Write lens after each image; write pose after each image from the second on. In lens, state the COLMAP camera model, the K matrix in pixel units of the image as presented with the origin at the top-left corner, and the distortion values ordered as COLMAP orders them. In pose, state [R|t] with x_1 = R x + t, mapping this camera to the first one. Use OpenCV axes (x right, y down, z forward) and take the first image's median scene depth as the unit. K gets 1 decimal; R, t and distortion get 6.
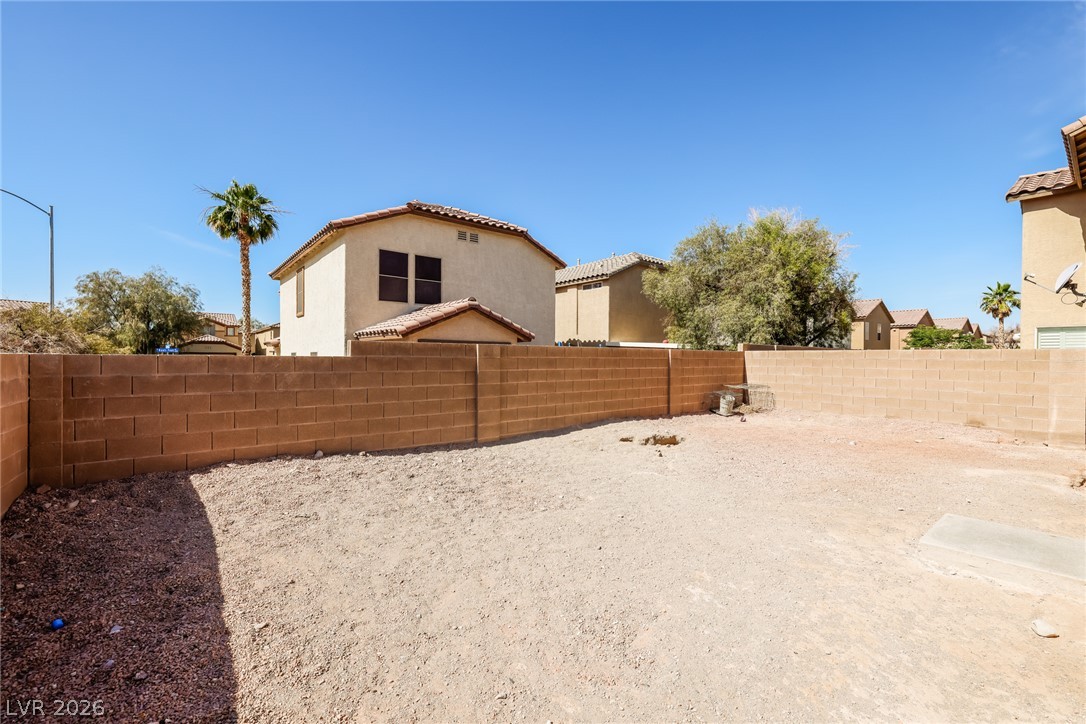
lens RADIAL K [[456.3, 0, 539.0], [0, 456.3, 358.2], [0, 0, 1]] dist [0.006823, 0.000162]
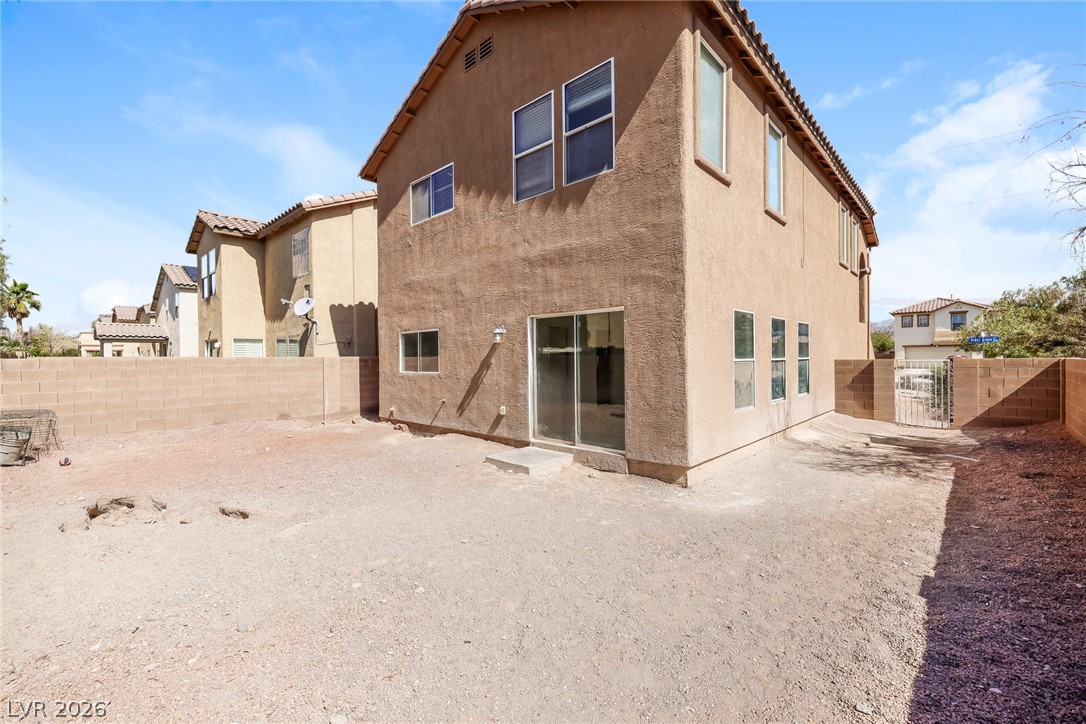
lens RADIAL K [[456.3, 0, 540.1], [0, 456.3, 360.6], [0, 0, 1]] dist [0.006823, 0.000162]
pose [[-0.155176, -0.011785, 0.987817, -0.303339], [0.010816, 0.999849, 0.013627, -0.015097], [-0.987828, 0.012799, -0.155025, 0.390163]]
